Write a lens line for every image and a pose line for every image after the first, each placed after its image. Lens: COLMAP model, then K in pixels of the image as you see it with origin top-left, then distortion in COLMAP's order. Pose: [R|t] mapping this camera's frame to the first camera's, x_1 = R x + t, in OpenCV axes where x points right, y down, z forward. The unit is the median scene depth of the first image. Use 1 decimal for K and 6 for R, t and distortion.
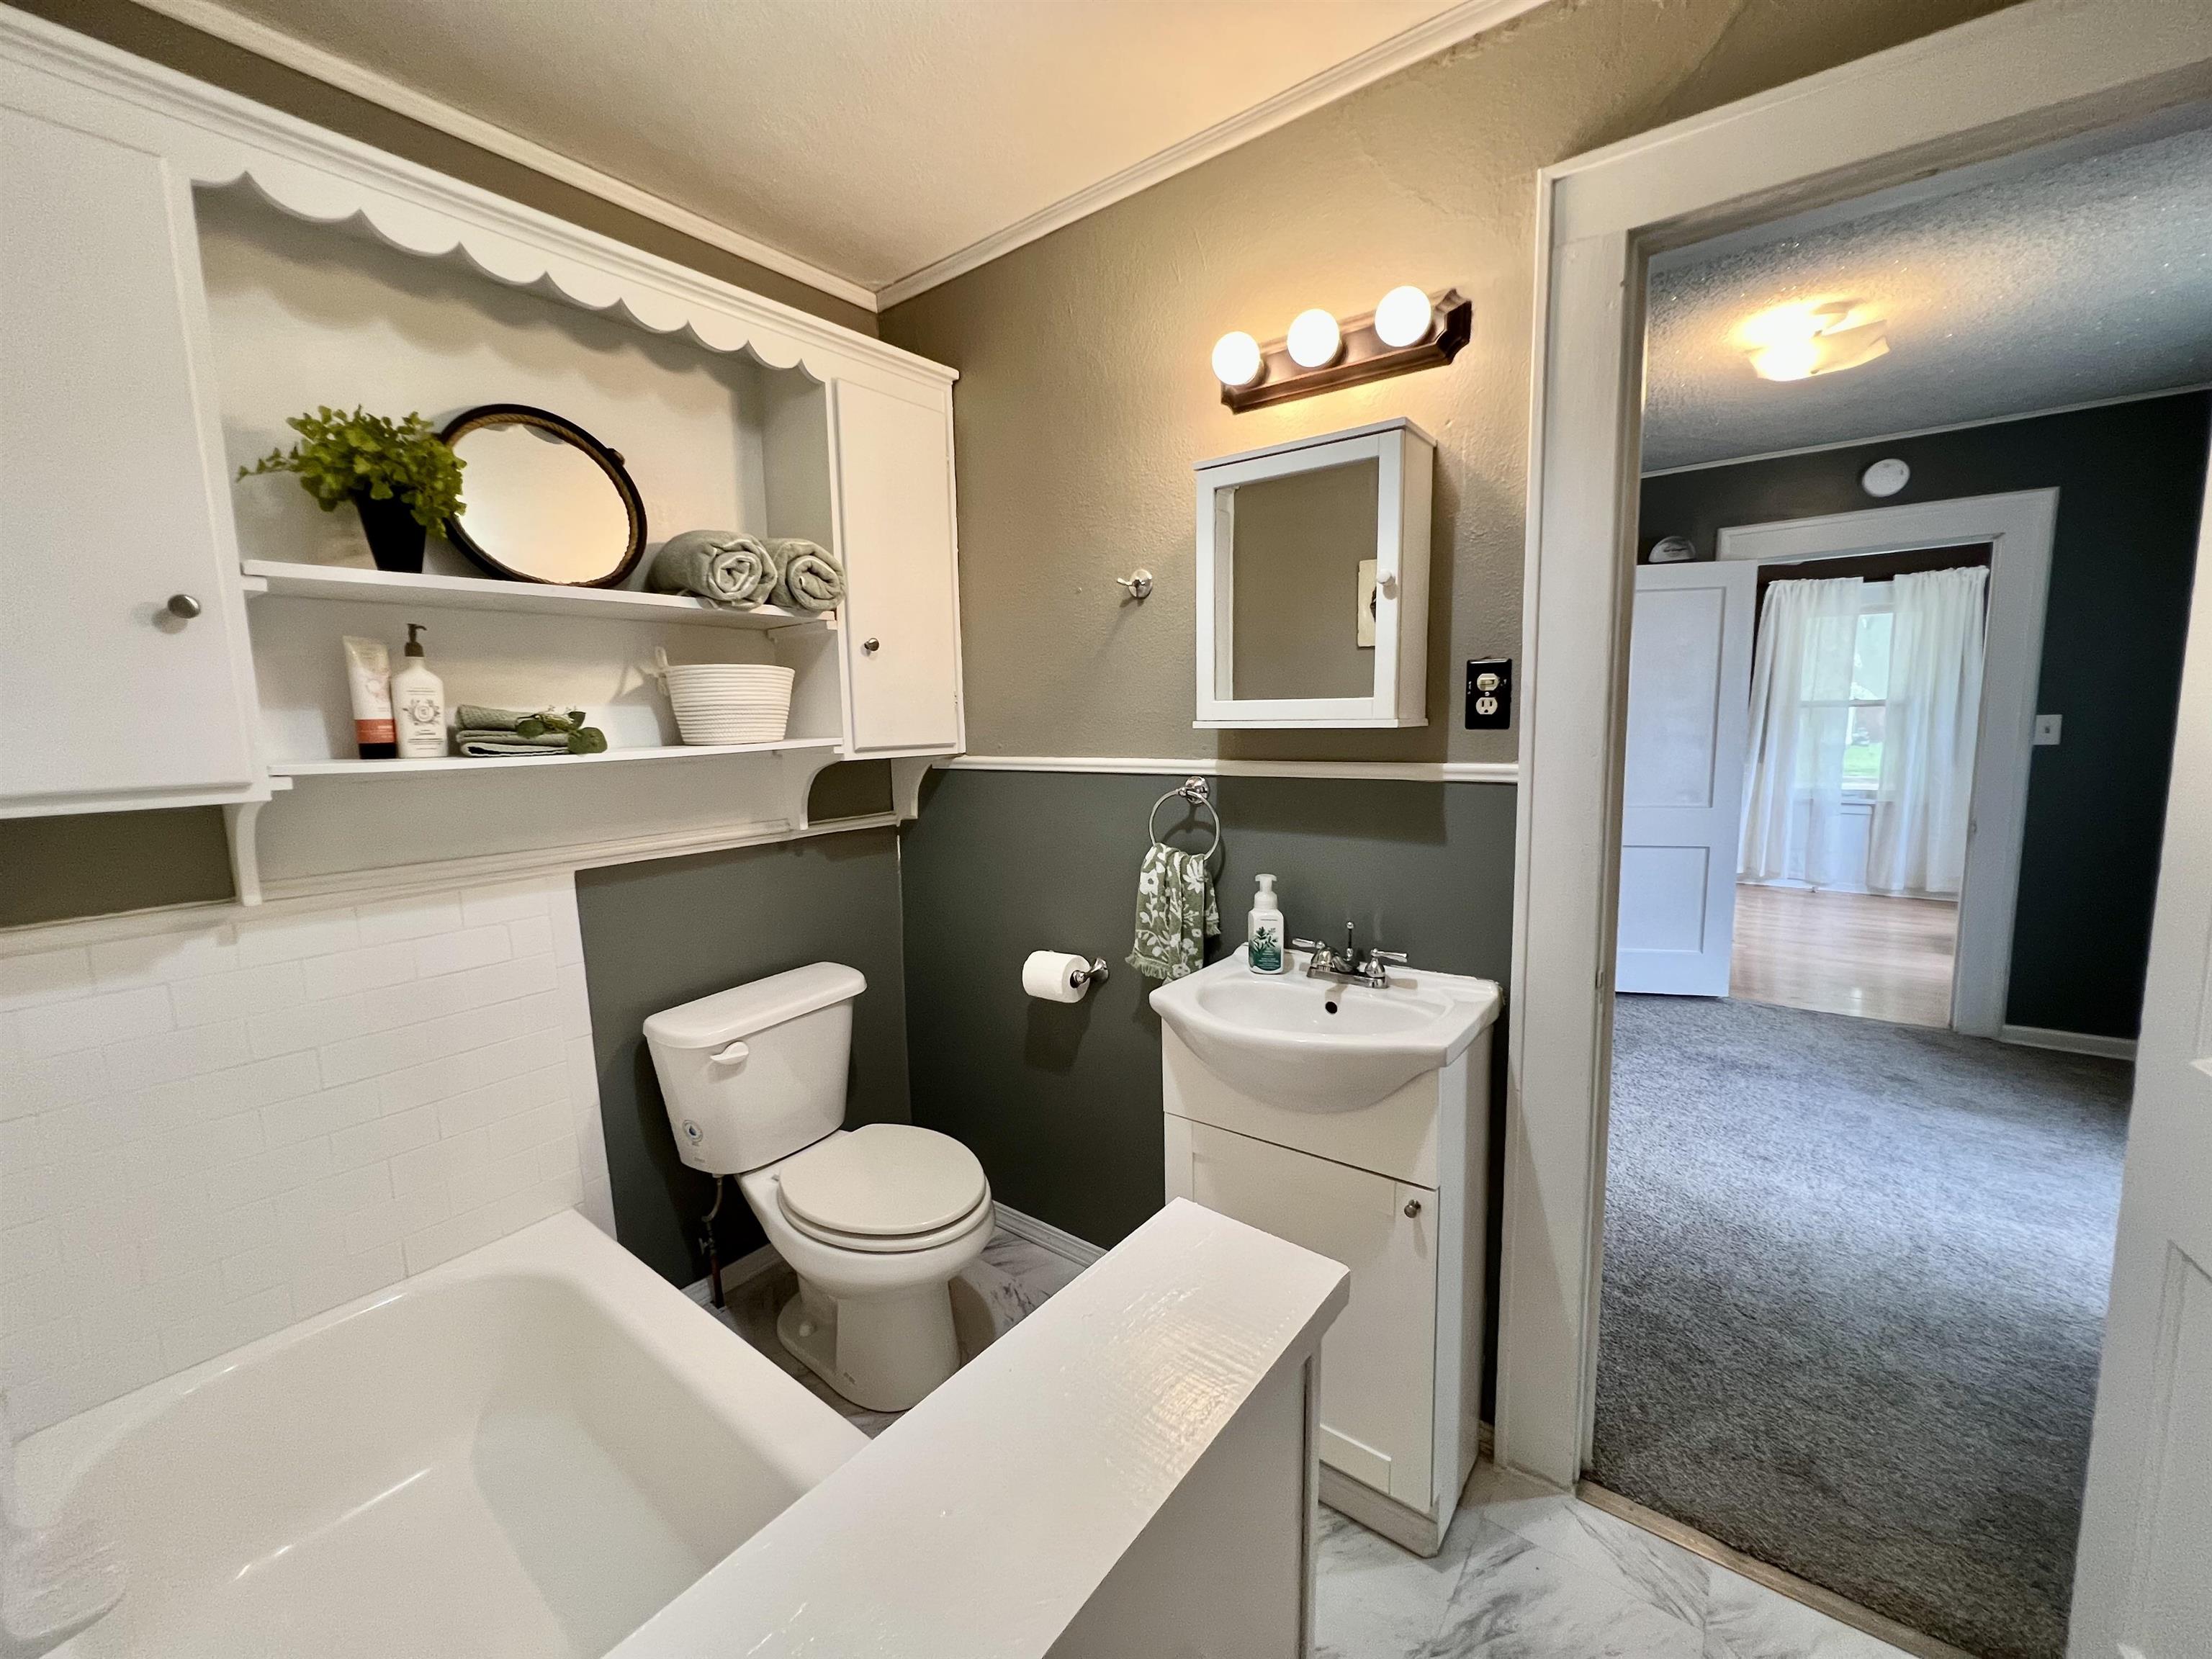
lens RADIAL K [[881.9, 0, 1107.2], [0, 881.9, 818.7], [0, 0, 1]] dist [-0.000415, 0.000151]
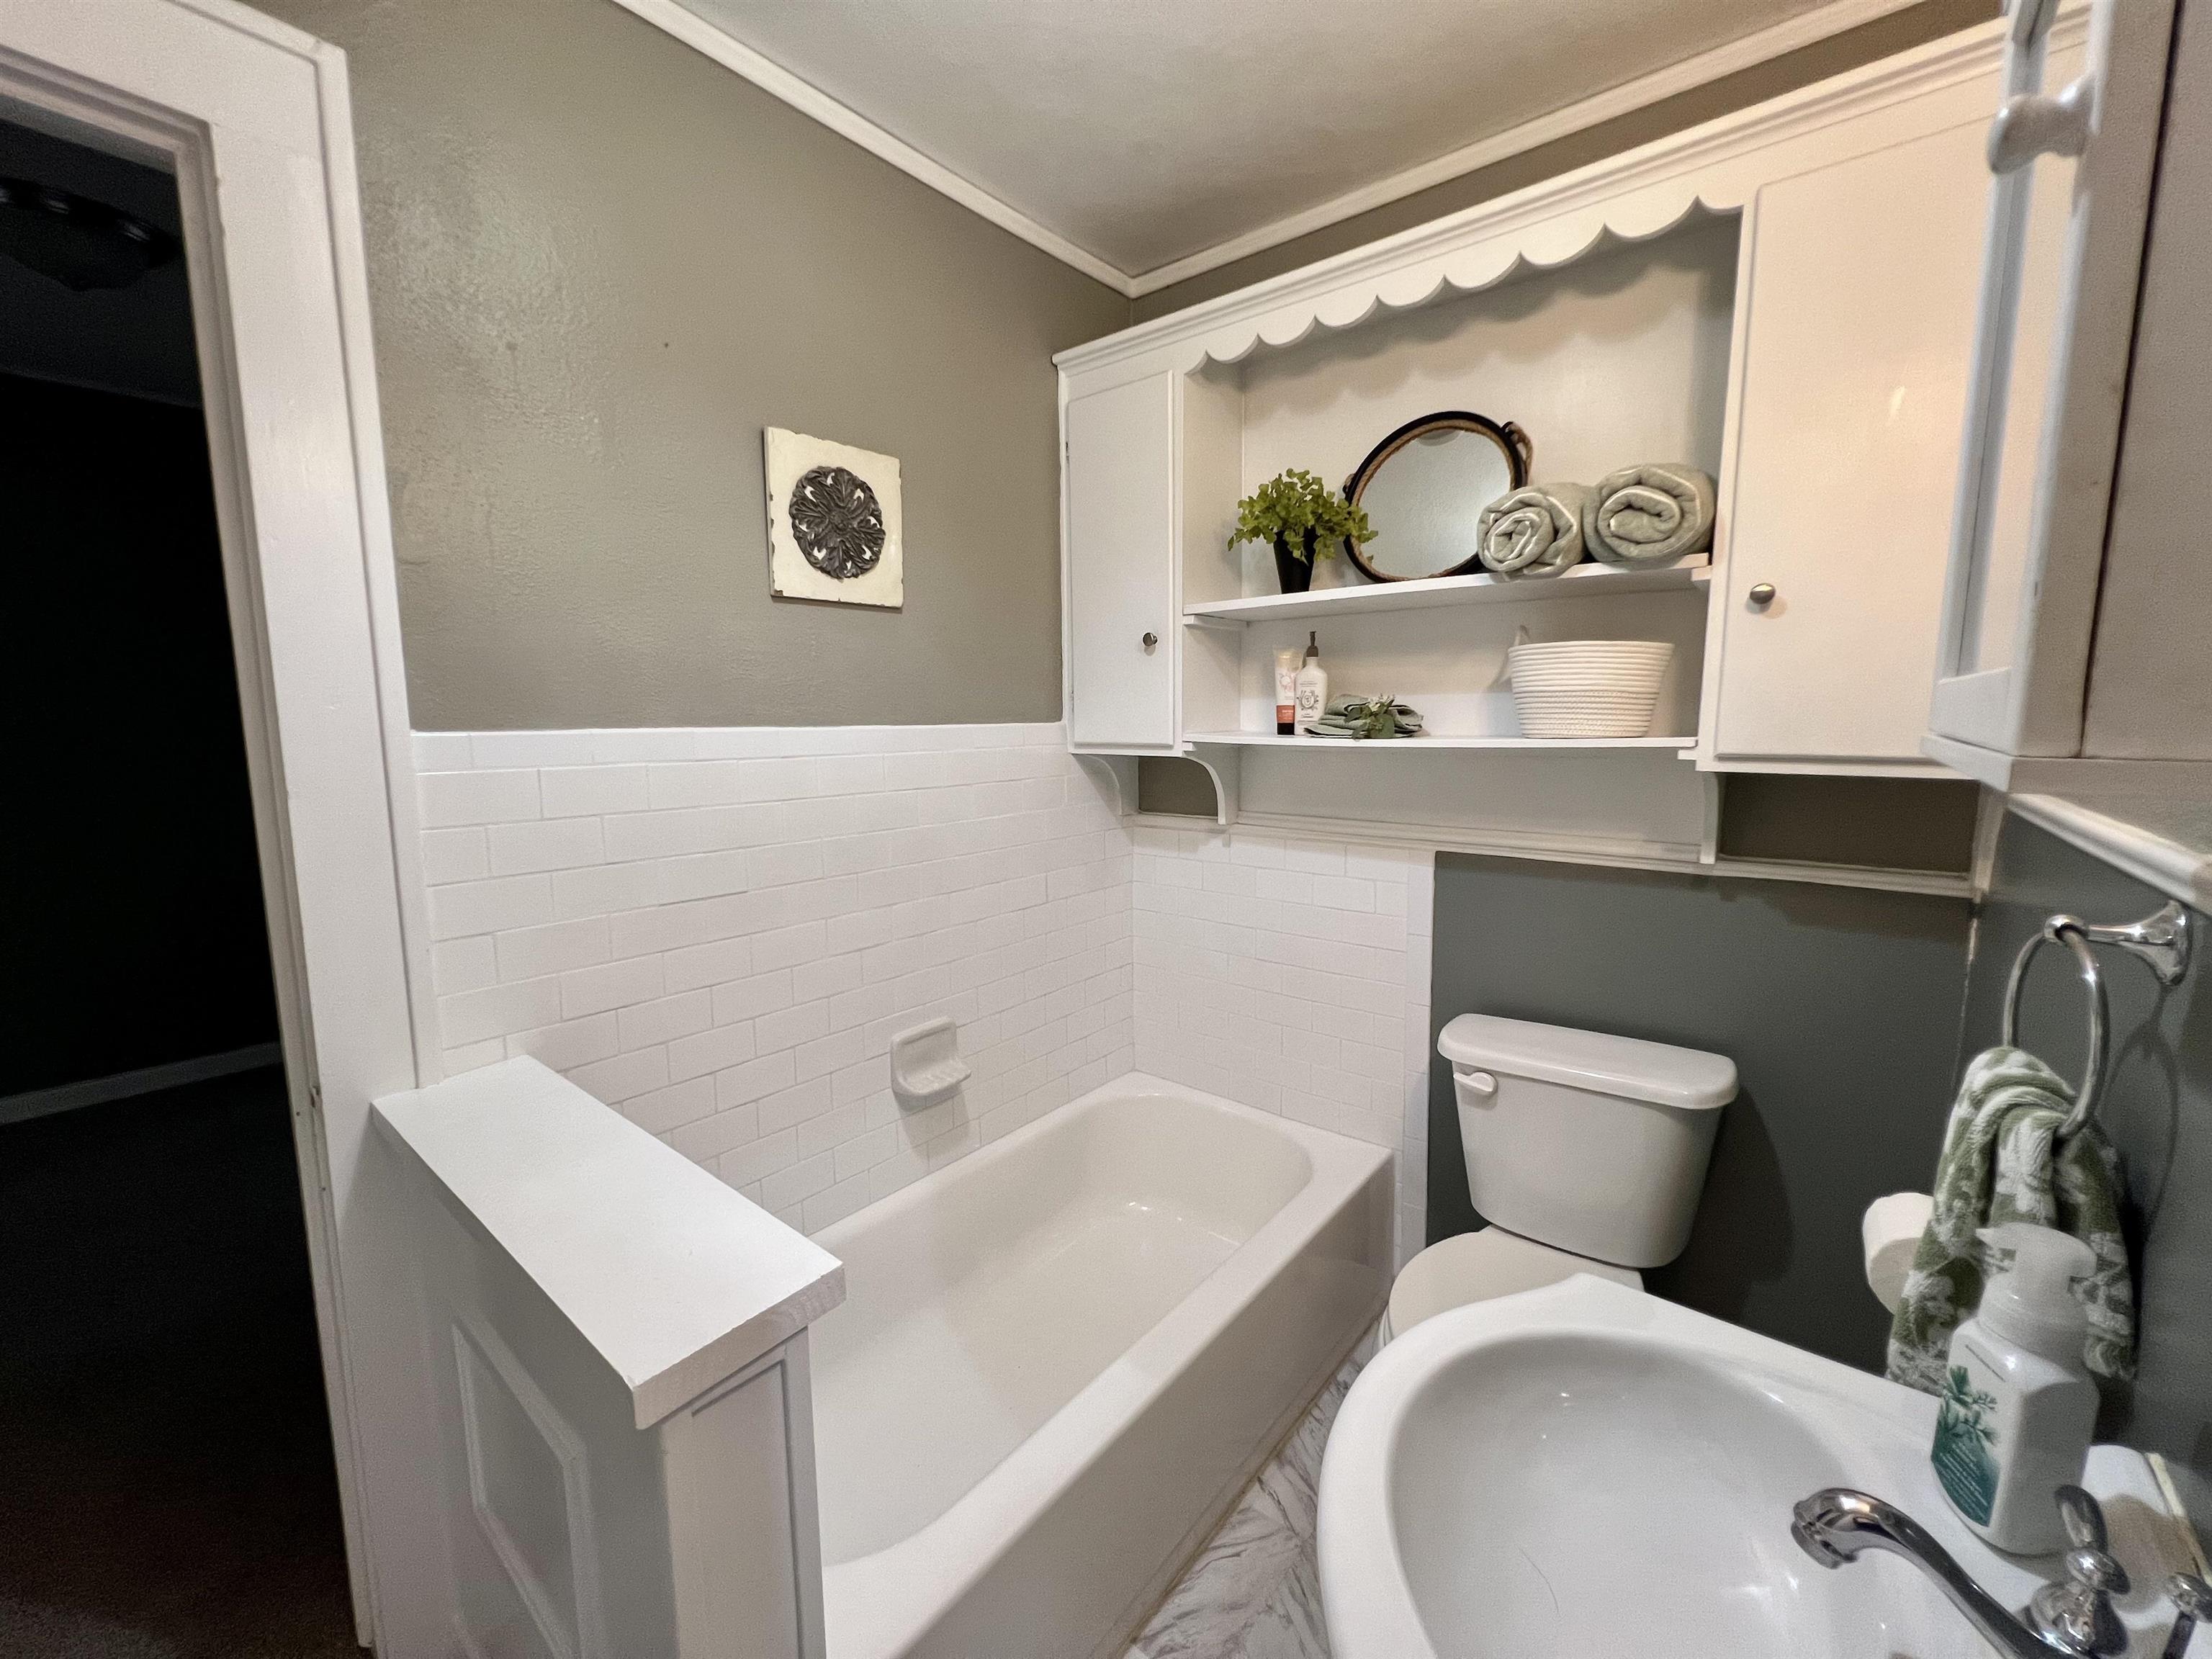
lens RADIAL K [[882.1, 0, 1100.9], [0, 882.1, 821.8], [0, 0, 1]] dist [-0.001455, 0.000773]
pose [[-0.024790, 0.141690, -0.989601, 0.467276], [-0.113978, 0.983049, 0.143607, -0.084705], [0.993174, 0.116353, -0.008220, 0.641251]]
